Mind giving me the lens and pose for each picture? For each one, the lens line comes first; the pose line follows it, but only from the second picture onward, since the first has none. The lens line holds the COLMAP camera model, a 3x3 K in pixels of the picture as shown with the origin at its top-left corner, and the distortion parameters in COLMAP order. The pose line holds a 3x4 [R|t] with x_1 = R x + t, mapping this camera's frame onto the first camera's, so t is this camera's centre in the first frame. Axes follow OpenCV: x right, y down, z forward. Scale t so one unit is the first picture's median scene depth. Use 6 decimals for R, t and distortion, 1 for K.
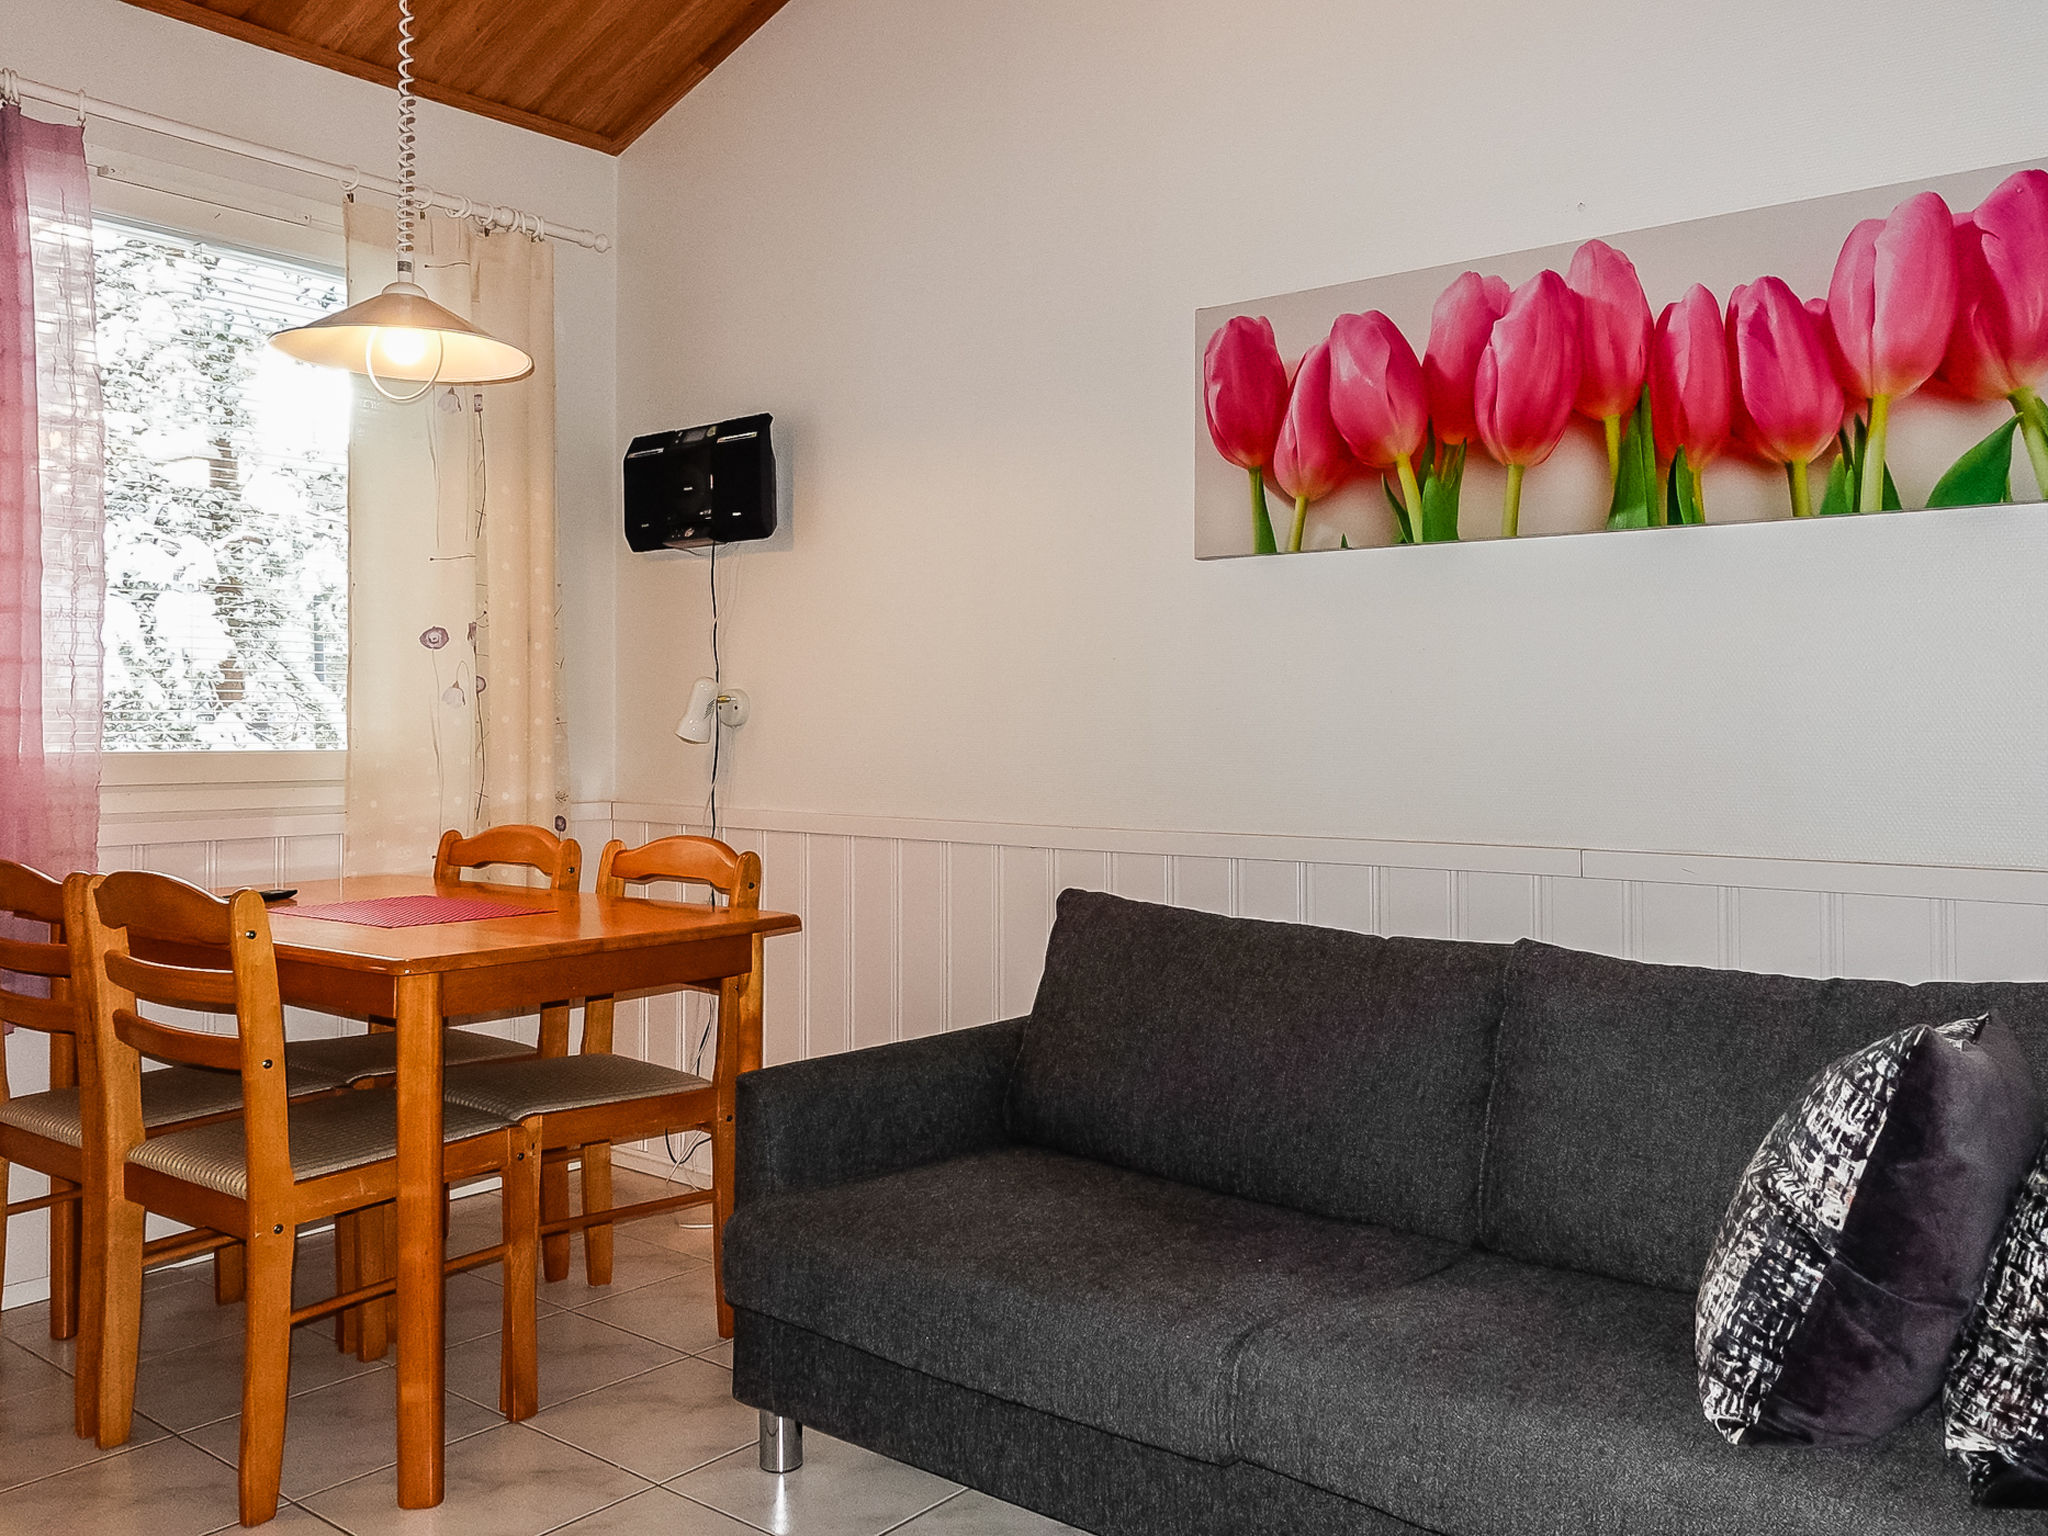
lens RADIAL K [[1678.1, 0, 1028.3], [0, 1678.1, 699.9], [0, 0, 1]] dist [0.005281, -0.002965]
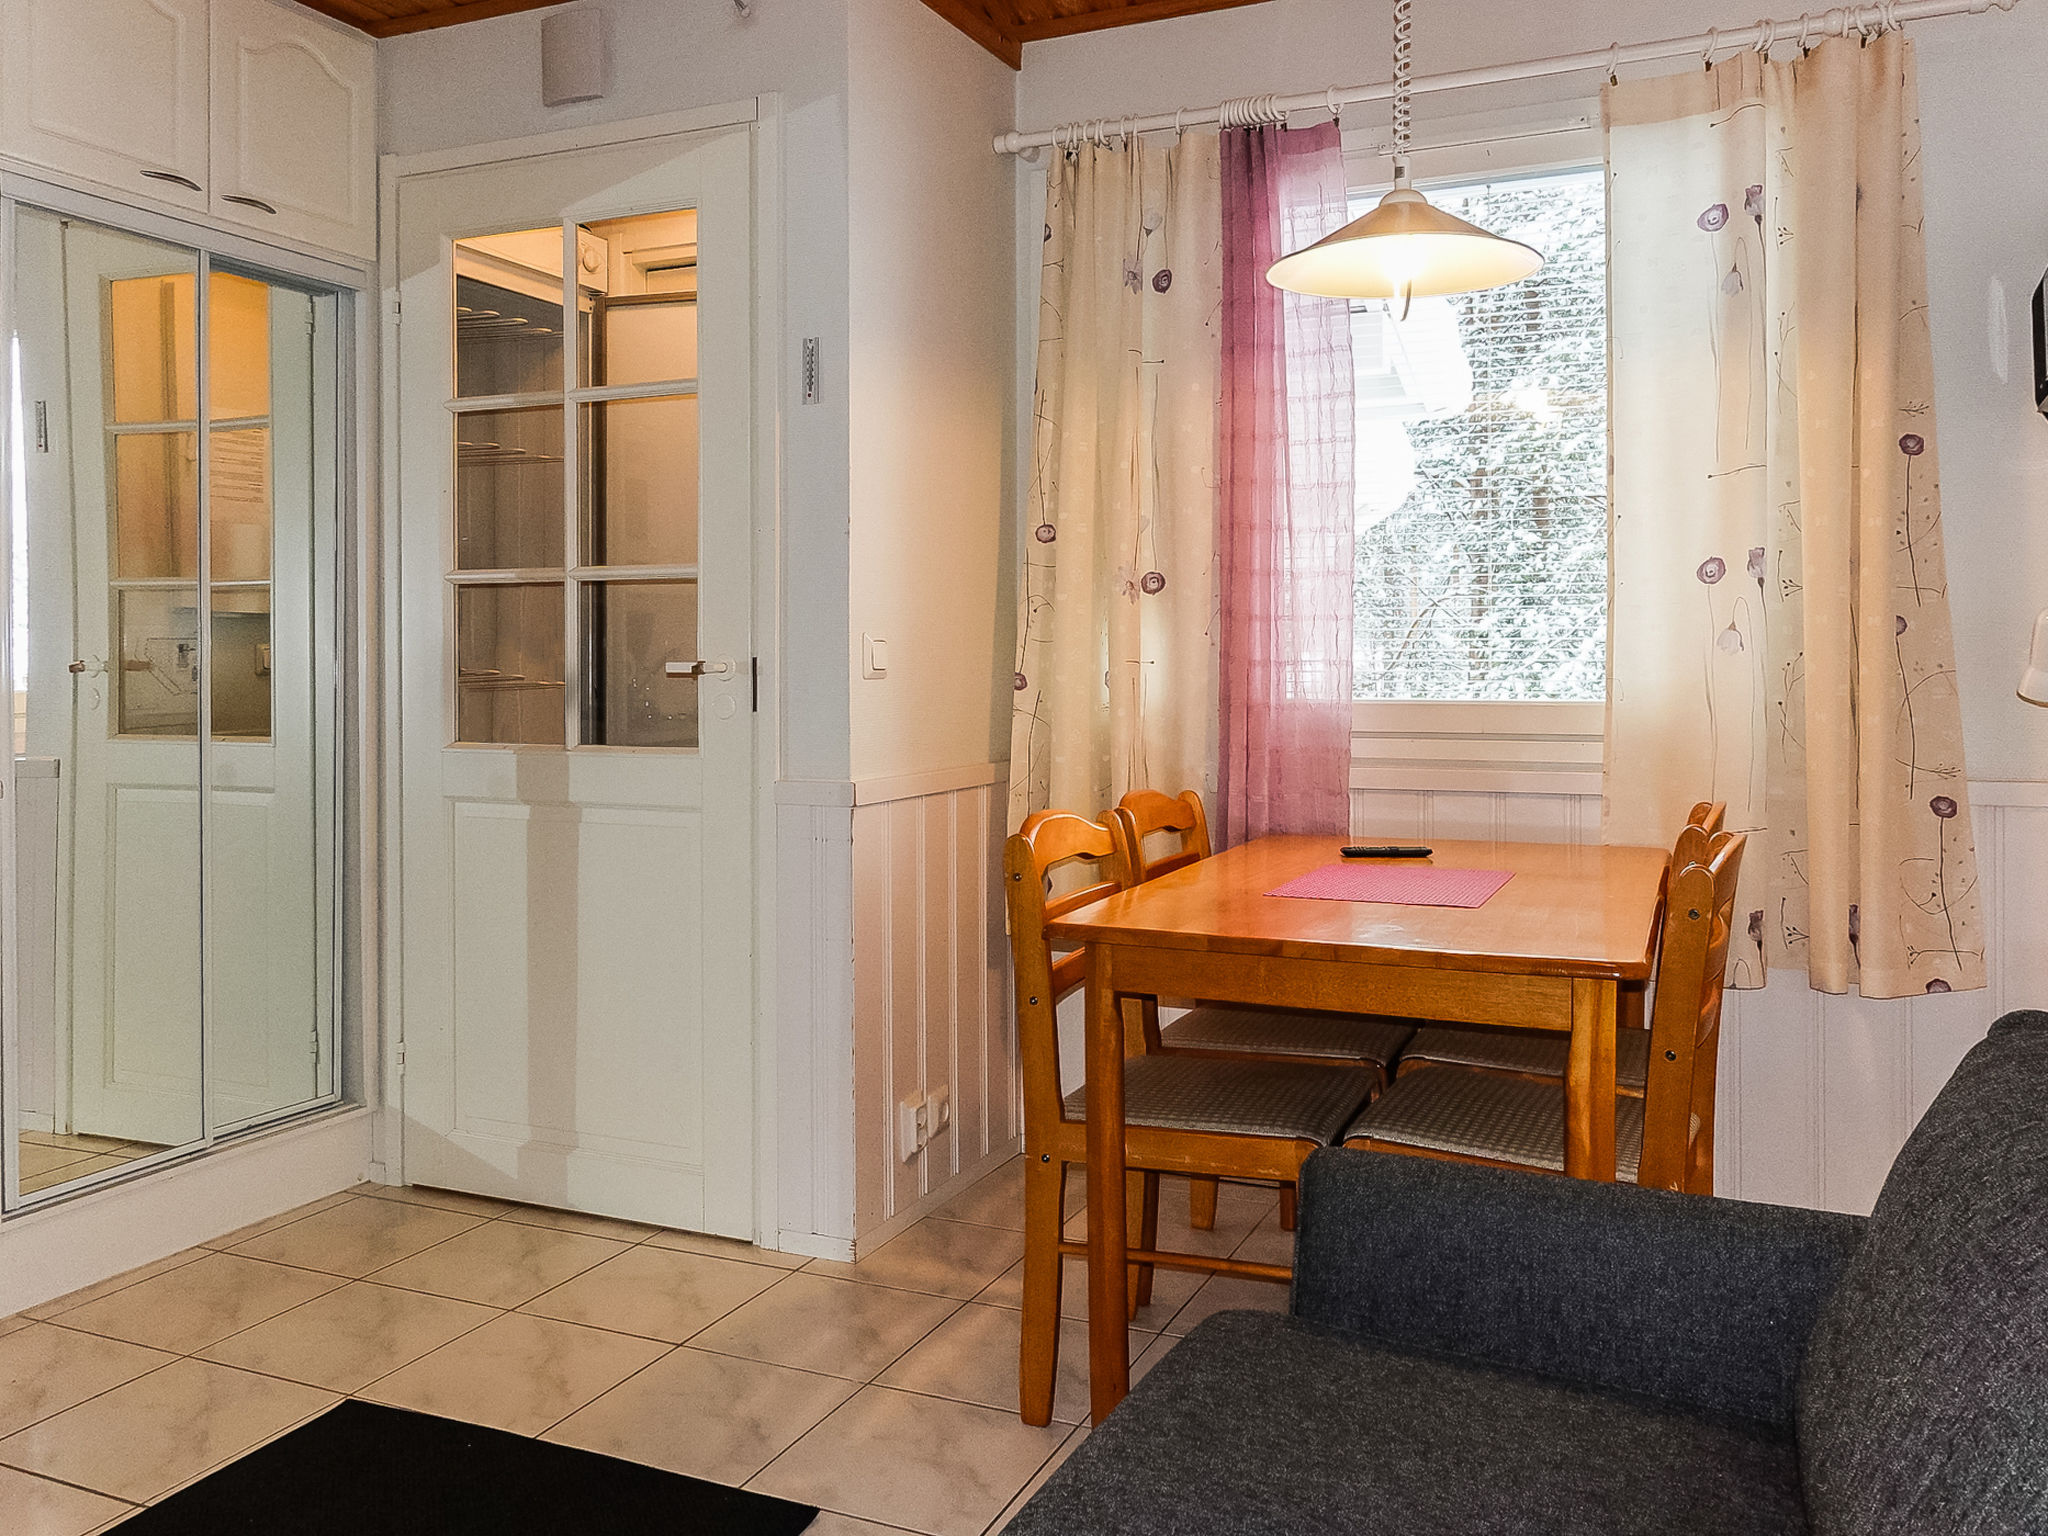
lens RADIAL K [[1643.3, 0, 1019.3], [0, 1643.3, 668.8], [0, 0, 1]] dist [0.002845, 0.002479]
pose [[0.257453, 0.001229, -0.966290, 0.461798], [0.019524, 0.999788, 0.006473, -0.000095], [0.966093, -0.020532, 0.257375, 0.606102]]
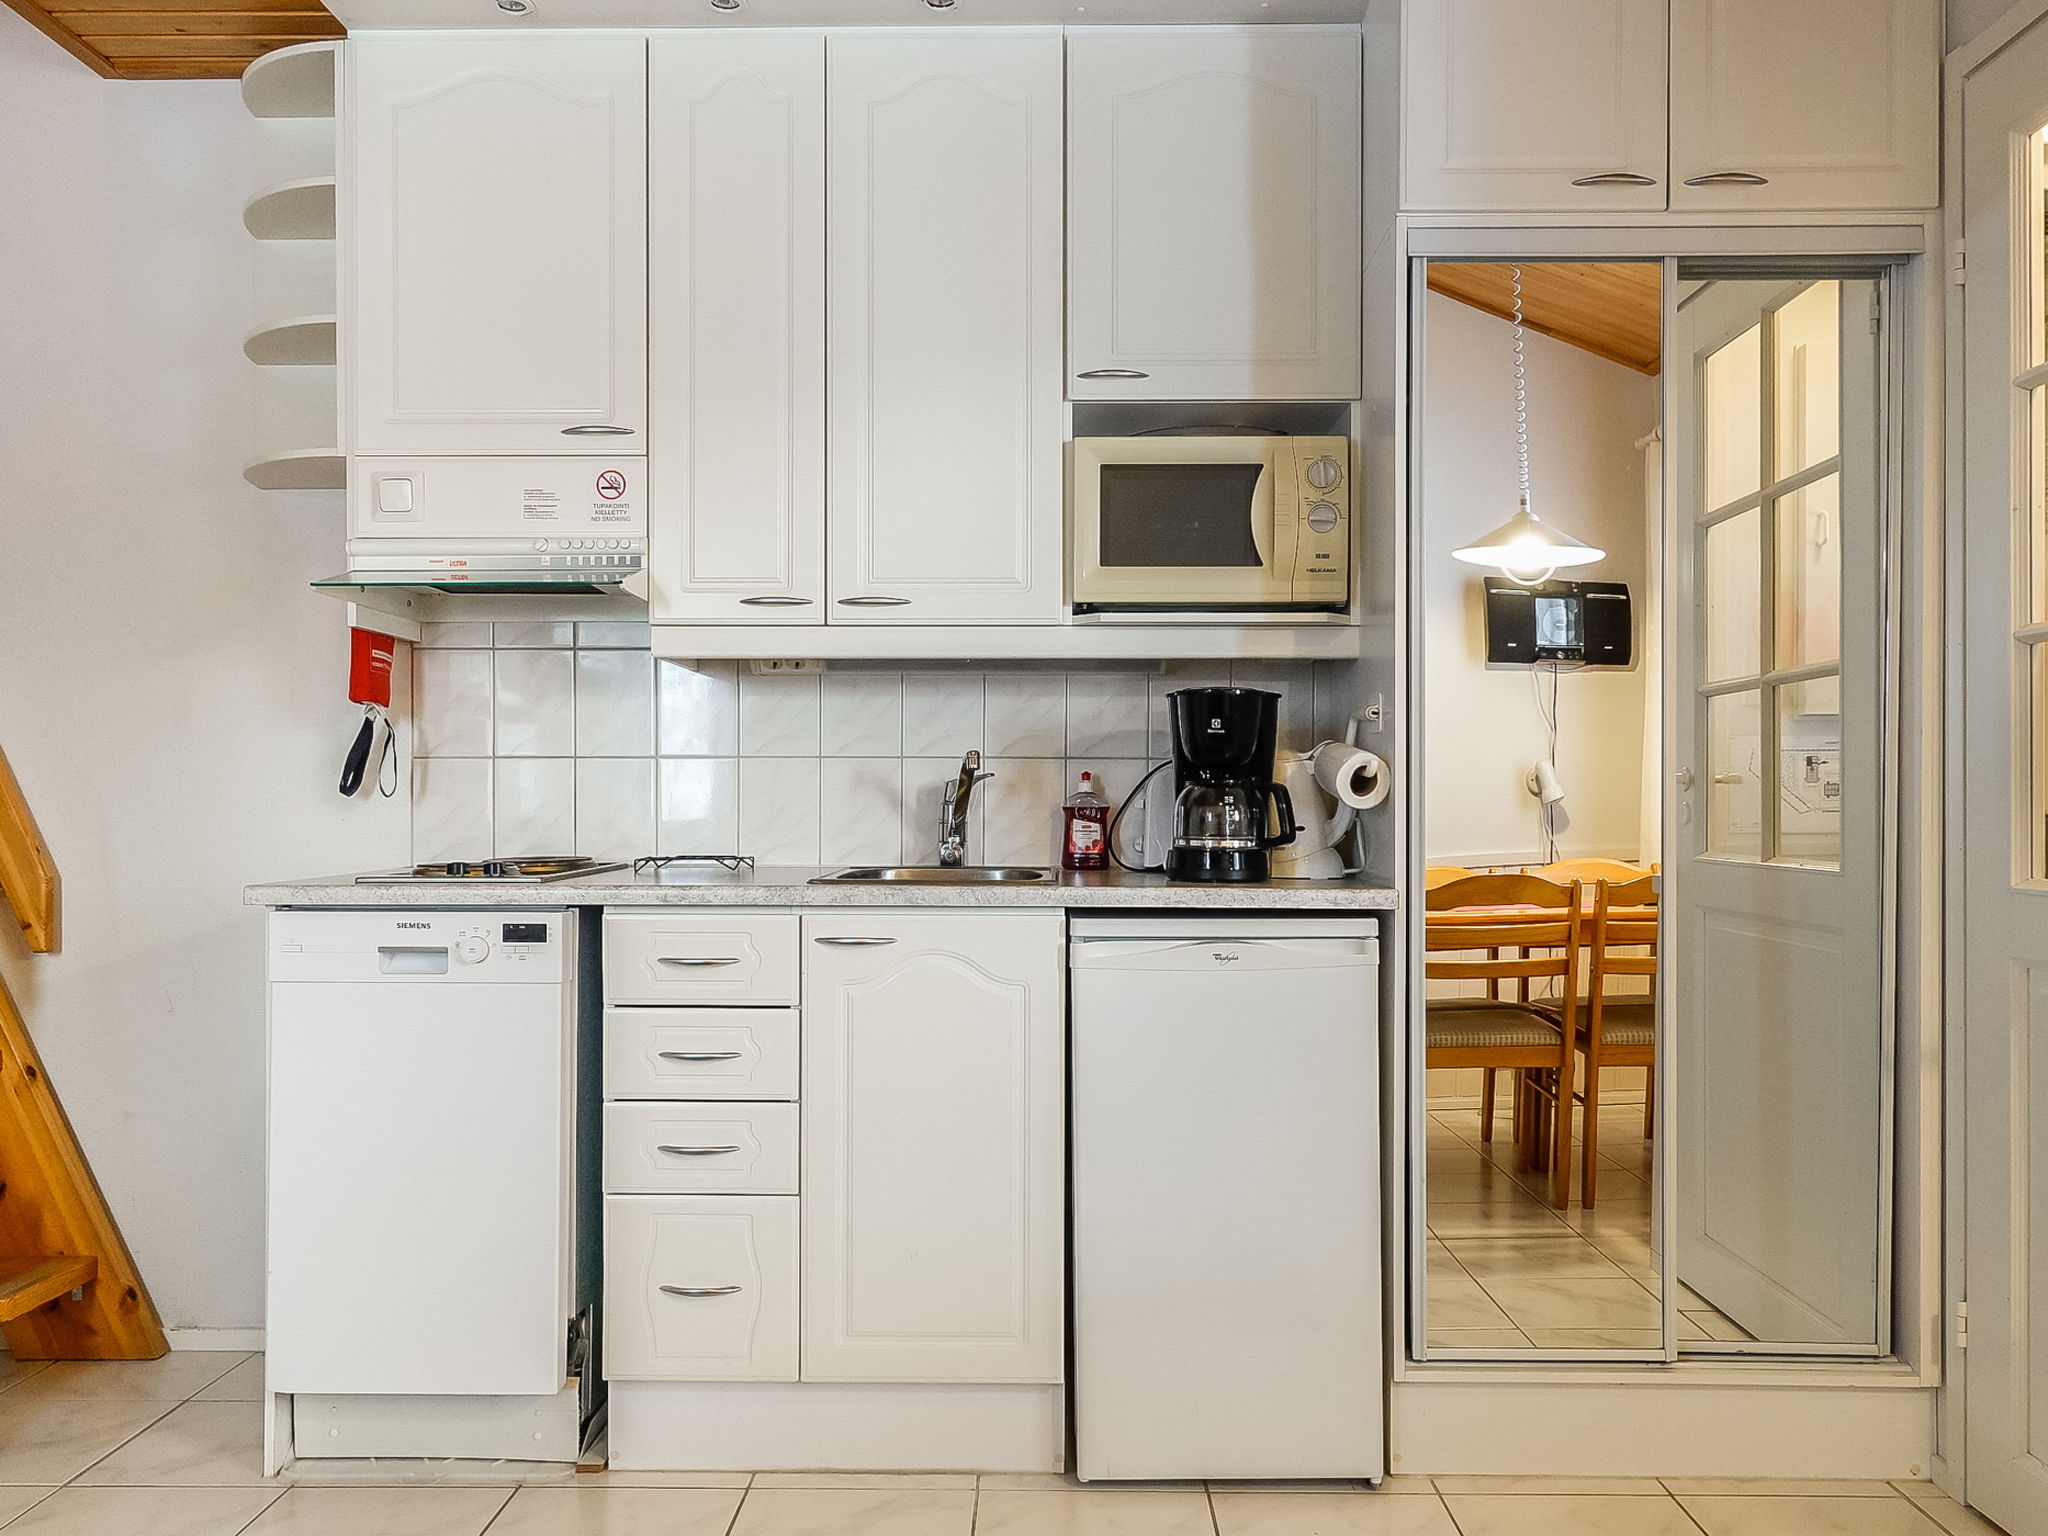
lens RADIAL K [[1631.2, 0, 1027.0], [0, 1631.2, 803.1], [0, 0, 1]] dist [0.000038, 0.005362]
pose [[-0.788919, -0.004311, -0.614482, 0.064571], [0.007292, 0.999839, -0.016376, 0.026863], [0.614454, -0.017400, -0.788761, 0.857156]]
